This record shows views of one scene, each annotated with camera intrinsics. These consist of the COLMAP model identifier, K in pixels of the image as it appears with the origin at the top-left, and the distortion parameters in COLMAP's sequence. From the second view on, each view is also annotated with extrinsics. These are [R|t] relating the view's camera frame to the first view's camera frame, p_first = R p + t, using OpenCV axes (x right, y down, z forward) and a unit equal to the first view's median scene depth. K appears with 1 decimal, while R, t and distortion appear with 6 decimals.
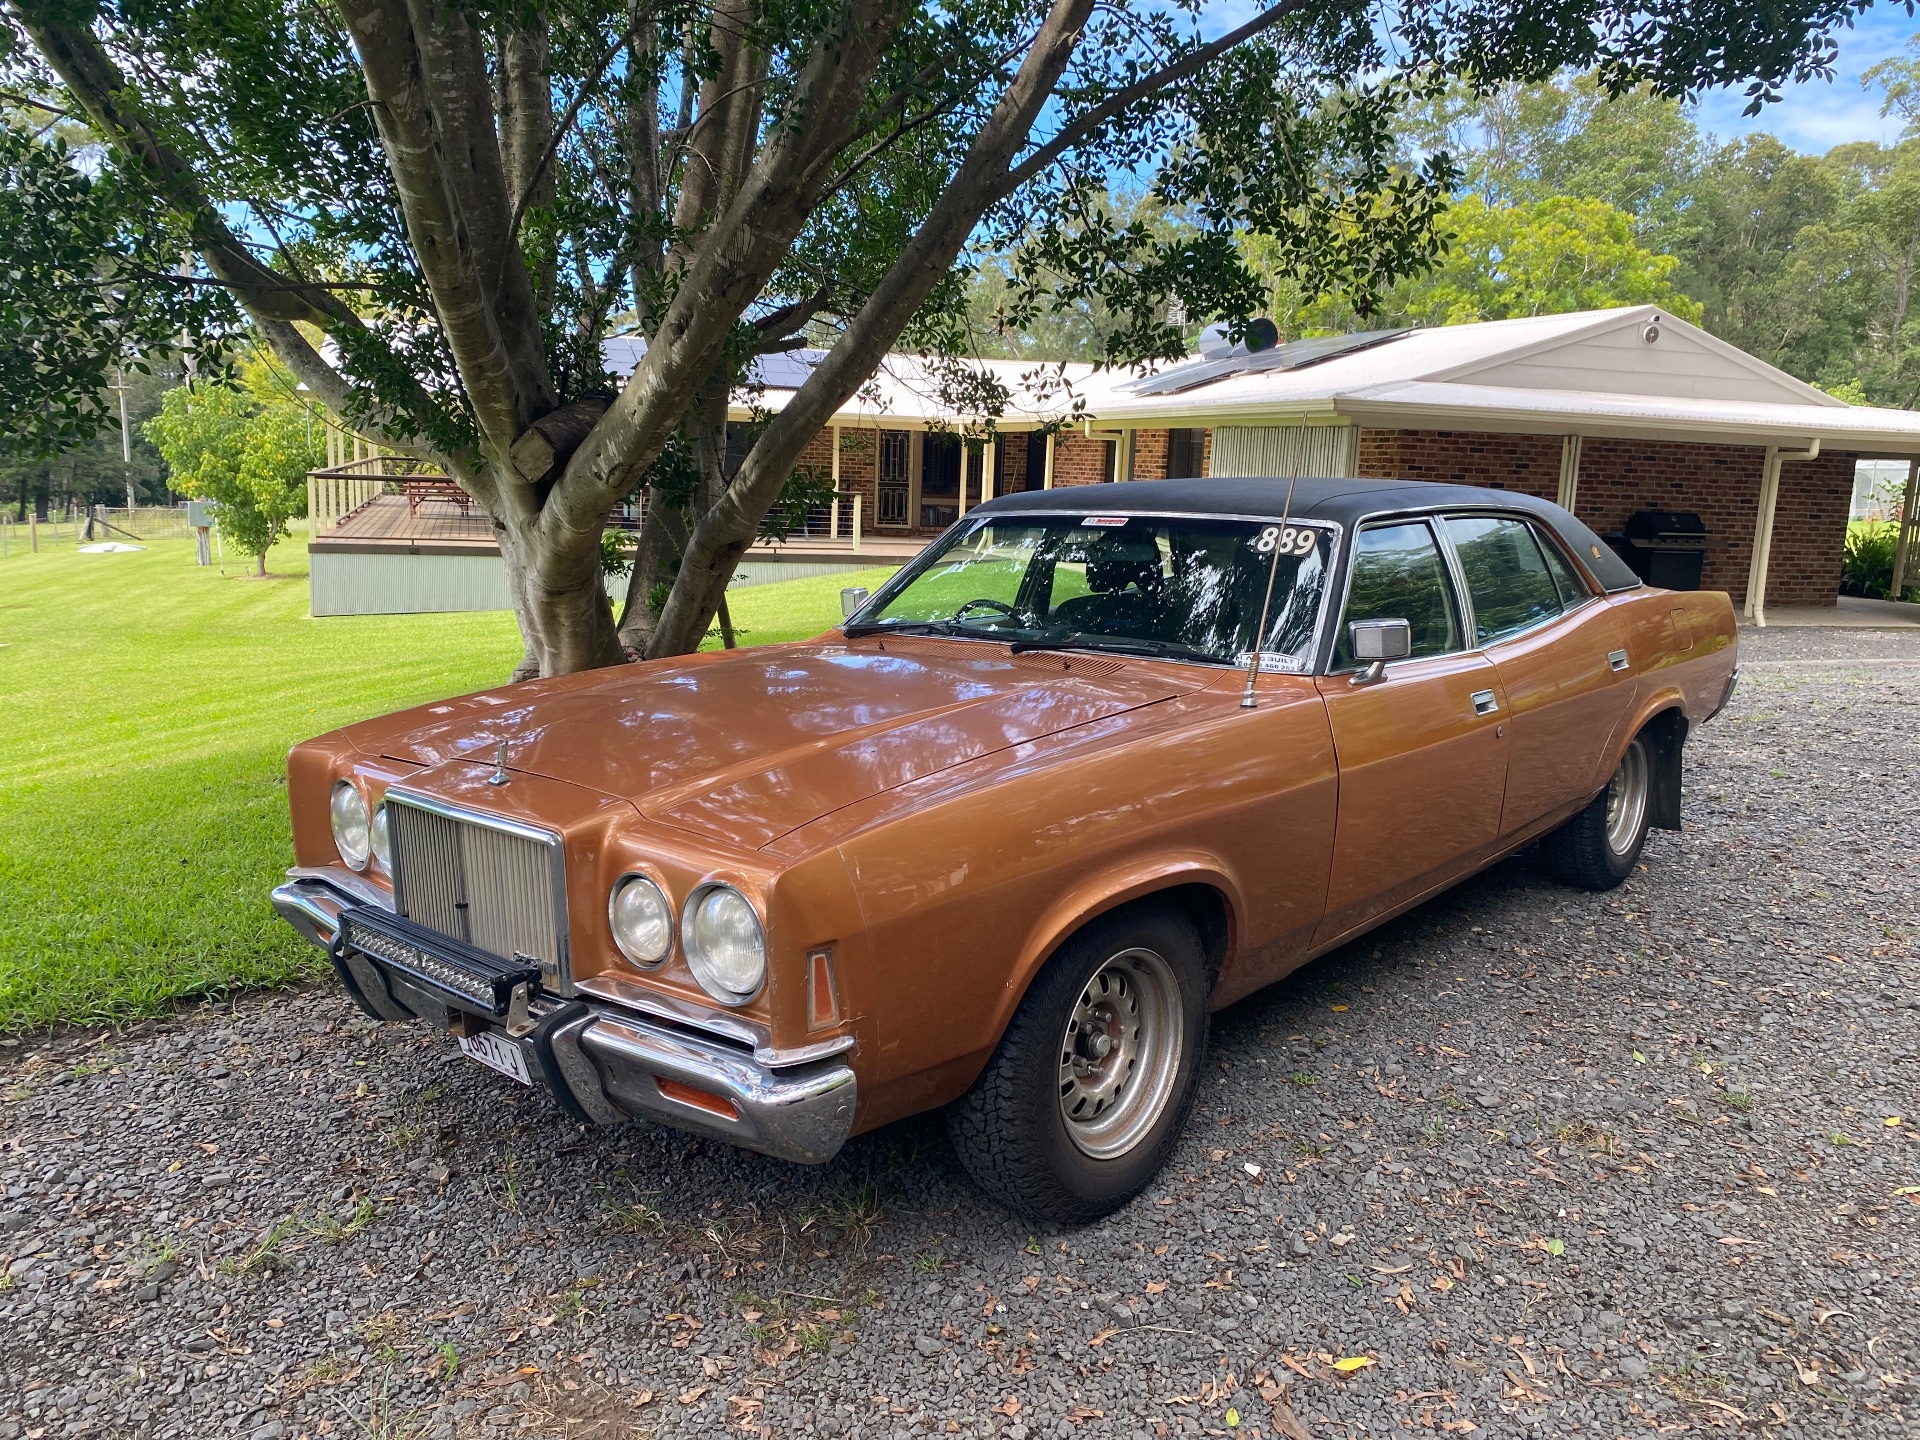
lens RADIAL K [[1439.0, 0, 960.0], [0, 1439.0, 720.0], [0, 0, 1]] dist [0.006325, 0.005195]
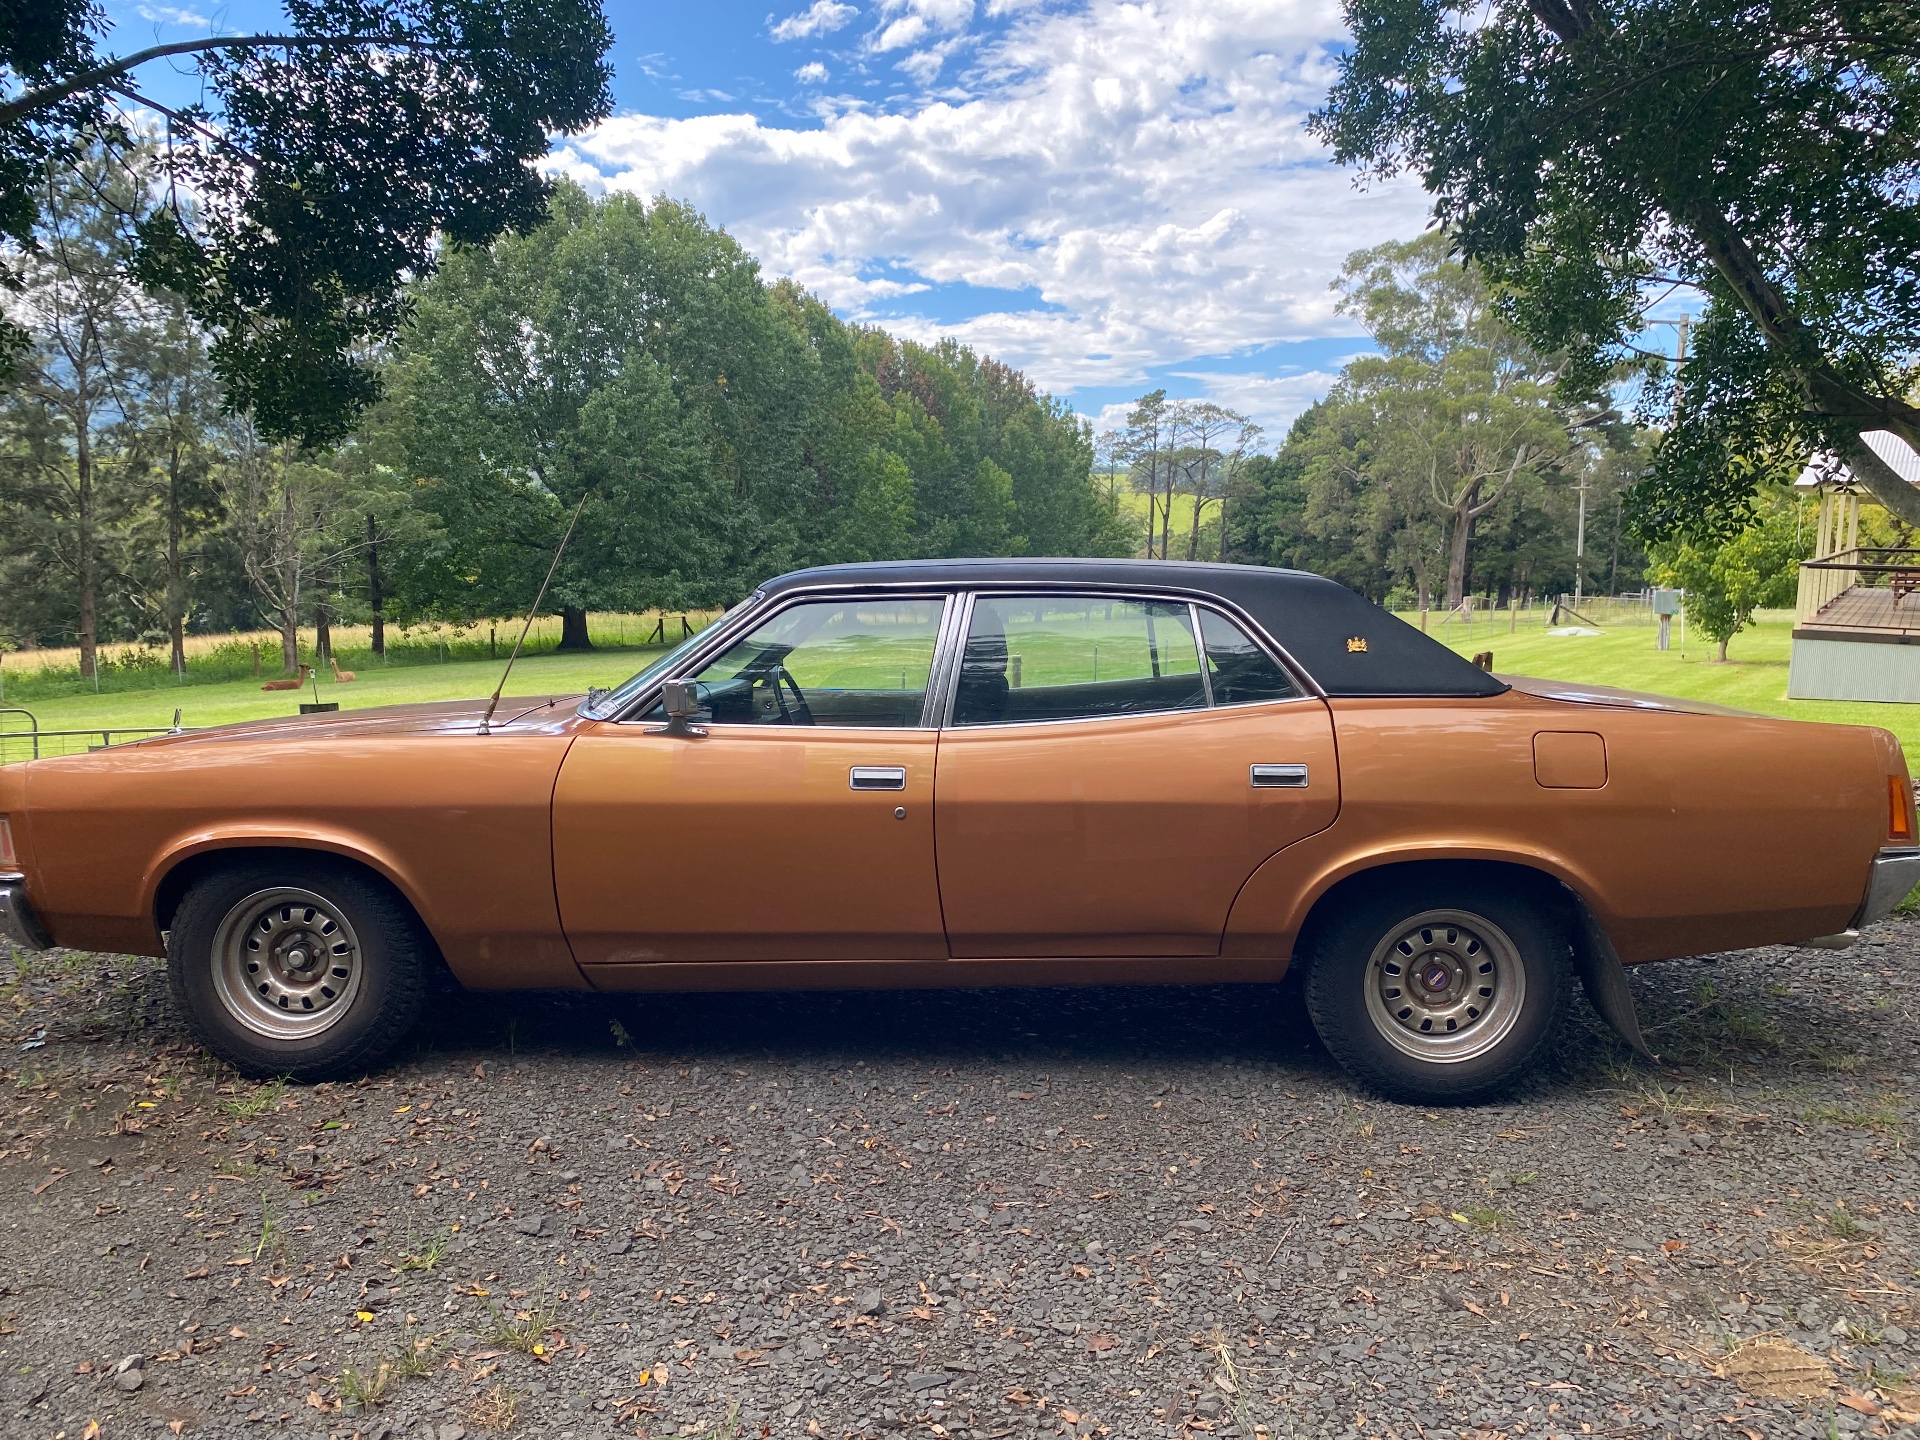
lens RADIAL K [[1449.8, 0, 960.0], [0, 1449.8, 720.0], [0, 0, 1]] dist [0.054840, -0.060026]
pose [[0.613360, 0.086298, -0.785074, 0.061476], [-0.137094, 0.990556, 0.001777, 0.070588], [0.777814, 0.106539, 0.619399, -0.370748]]
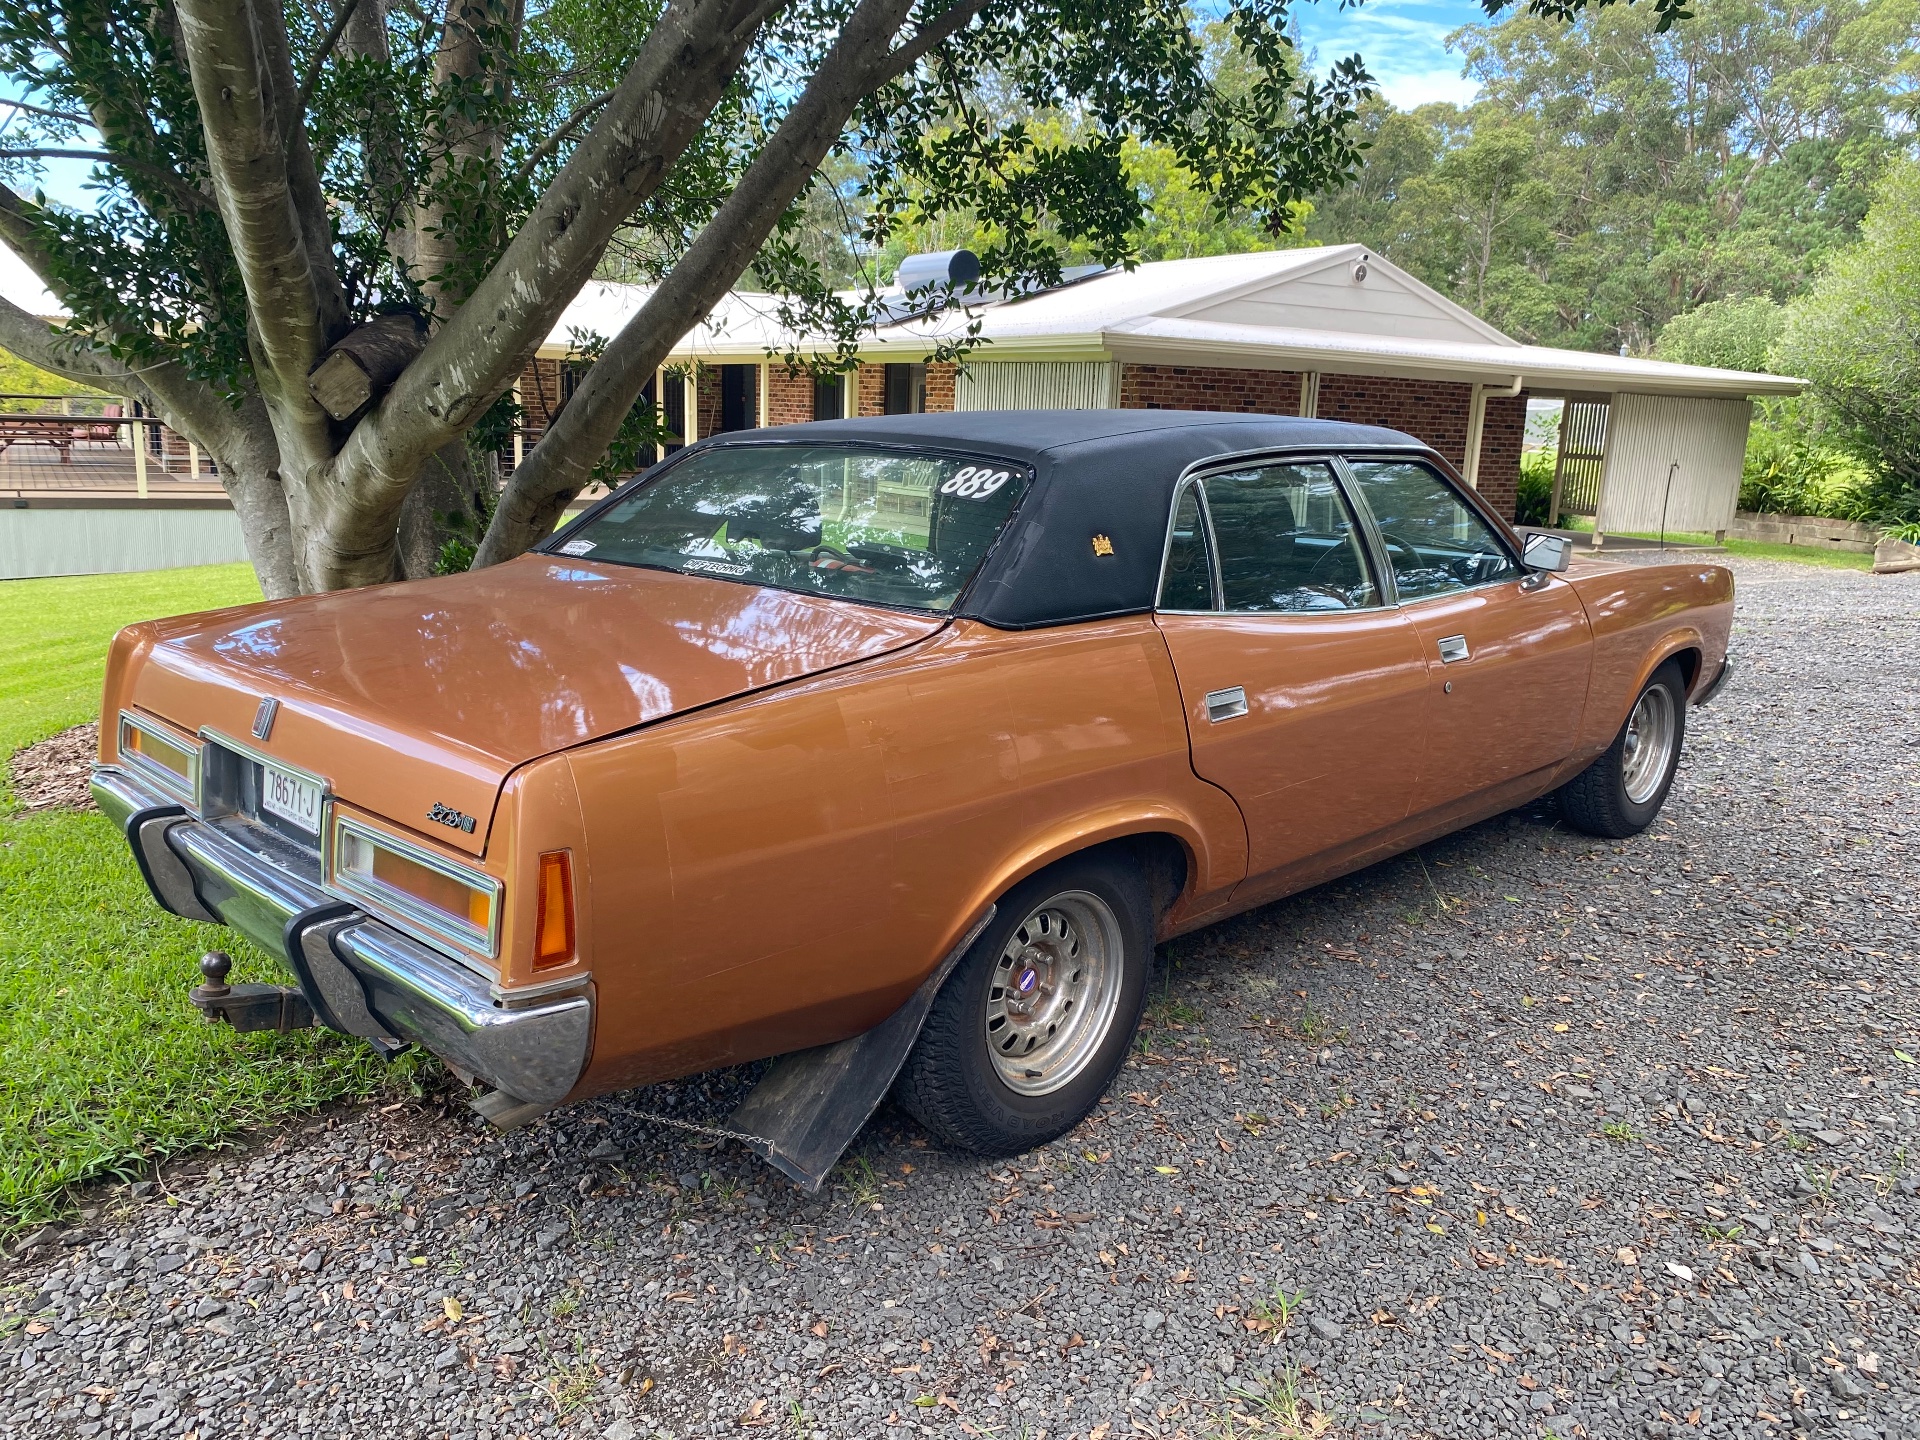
lens RADIAL K [[1449.8, 0, 960.0], [0, 1449.8, 720.0], [0, 0, 1]] dist [0.054840, -0.060026]
pose [[0.973263, -0.050366, 0.224105, -0.125856], [0.041754, 0.998202, 0.043007, -0.016280], [-0.225868, -0.032500, 0.973616, 0.109008]]
